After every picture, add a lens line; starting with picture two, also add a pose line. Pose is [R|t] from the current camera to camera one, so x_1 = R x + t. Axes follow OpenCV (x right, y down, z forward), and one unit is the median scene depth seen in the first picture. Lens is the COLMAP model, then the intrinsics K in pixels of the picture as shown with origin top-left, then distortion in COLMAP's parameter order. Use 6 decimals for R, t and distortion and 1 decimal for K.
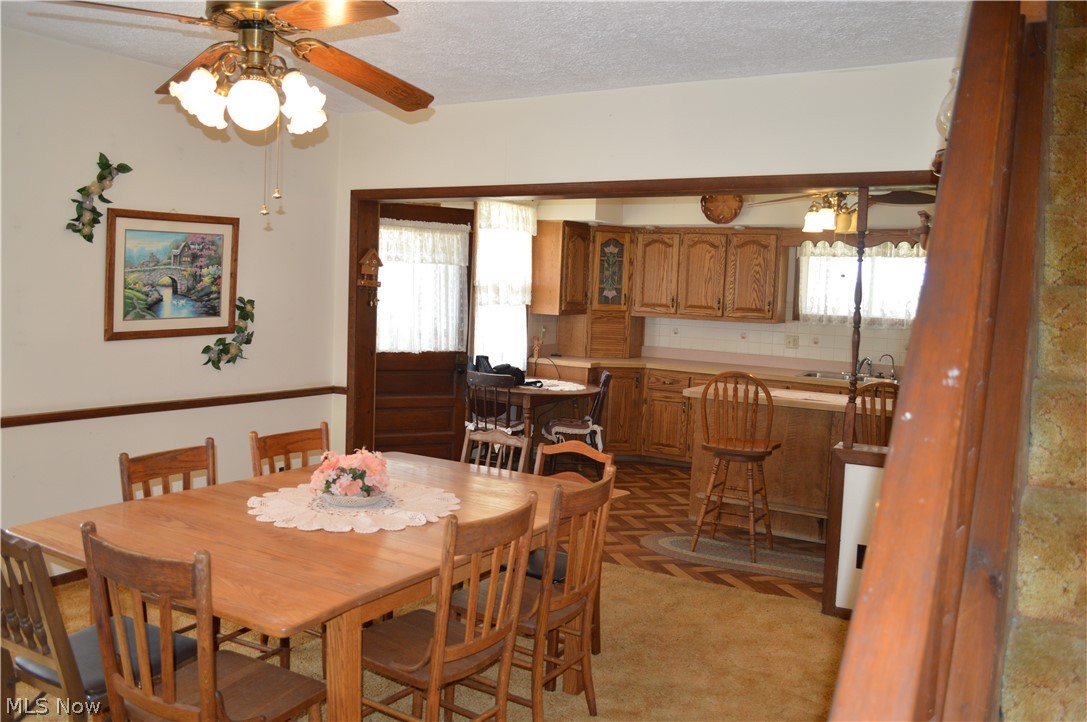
lens RADIAL K [[861.1, 0, 544.6], [0, 861.1, 359.9], [0, 0, 1]] dist [-0.069373, 0.006877]
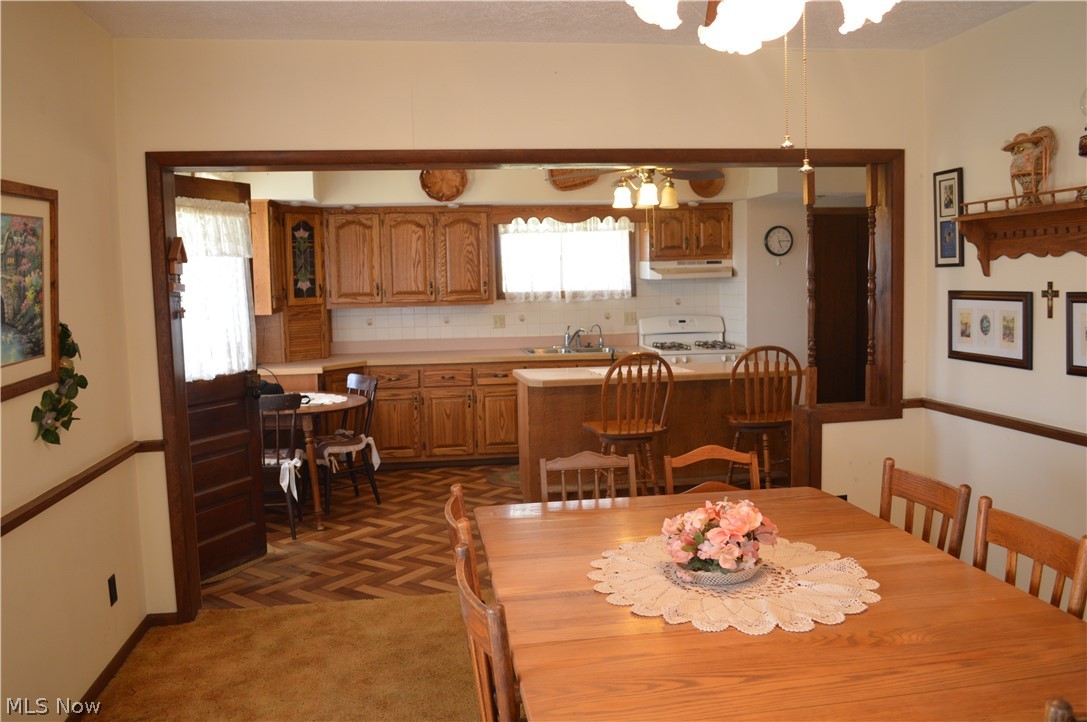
lens RADIAL K [[861.1, 0, 543.7], [0, 861.1, 359.4], [0, 0, 1]] dist [-0.069373, 0.006877]
pose [[0.776805, -0.115830, 0.618998, -0.292364], [0.104598, 0.993017, 0.054554, -0.027043], [-0.620994, 0.022368, 0.783496, 0.198062]]
